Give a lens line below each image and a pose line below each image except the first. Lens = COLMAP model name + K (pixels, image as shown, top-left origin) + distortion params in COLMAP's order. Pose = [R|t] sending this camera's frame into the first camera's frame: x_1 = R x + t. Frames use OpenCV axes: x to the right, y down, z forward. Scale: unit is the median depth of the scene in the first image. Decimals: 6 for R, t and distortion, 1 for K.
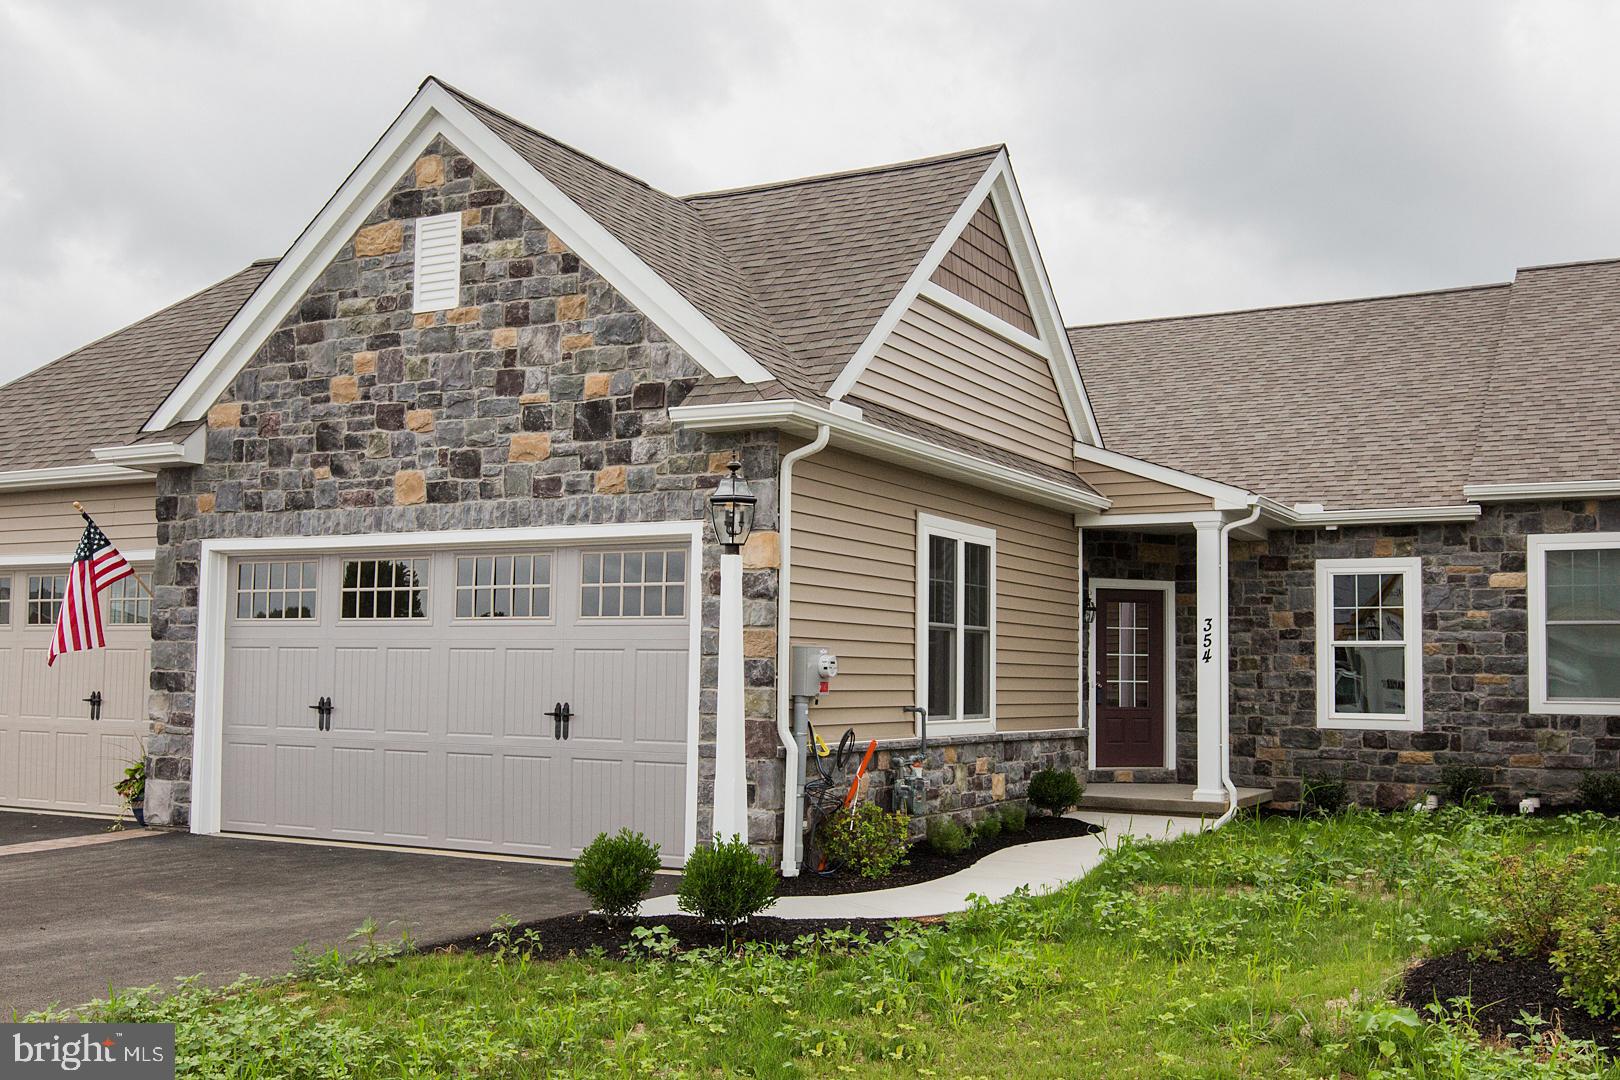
lens RADIAL K [[1543.9, 0, 840.7], [0, 1543.9, 584.9], [0, 0, 1]] dist [0.000644, 0.000000]
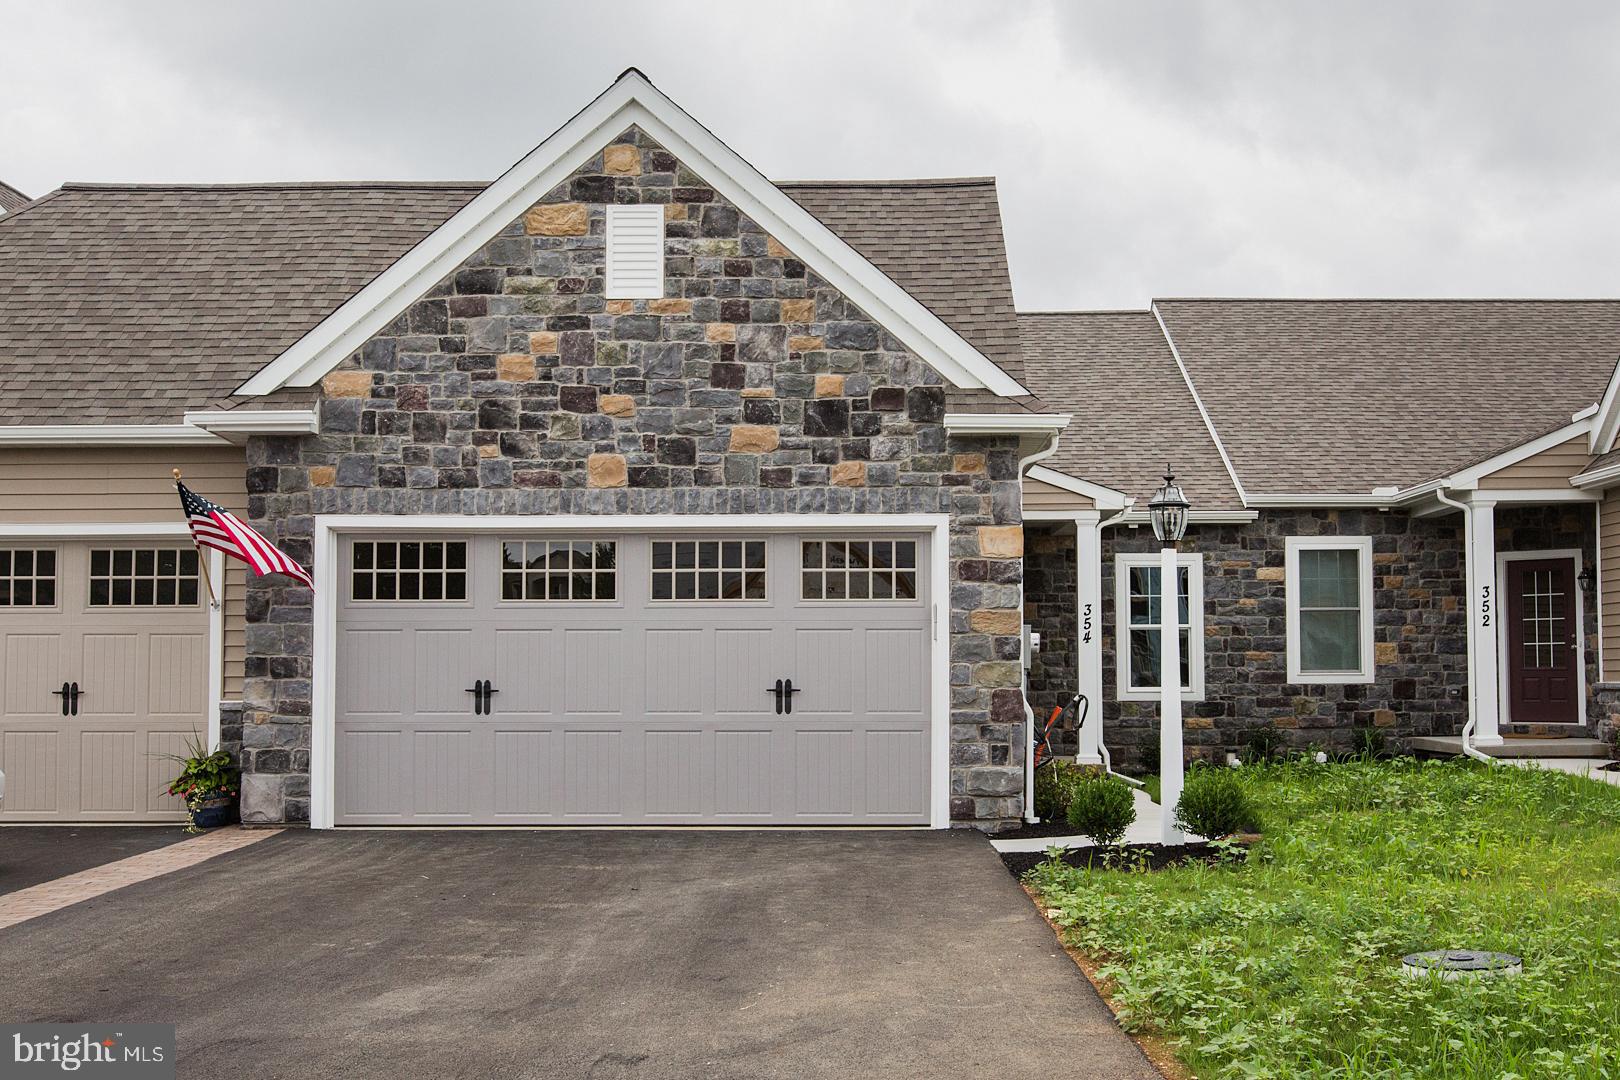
lens RADIAL K [[1756.7, 0, 826.6], [0, 1756.7, 584.1], [0, 0, 1]] dist [-0.003936, 0.000000]
pose [[0.894270, 0.009062, 0.447436, -0.618818], [-0.012429, 0.999912, 0.004590, 0.003814], [-0.447355, -0.009666, 0.894304, -0.089001]]
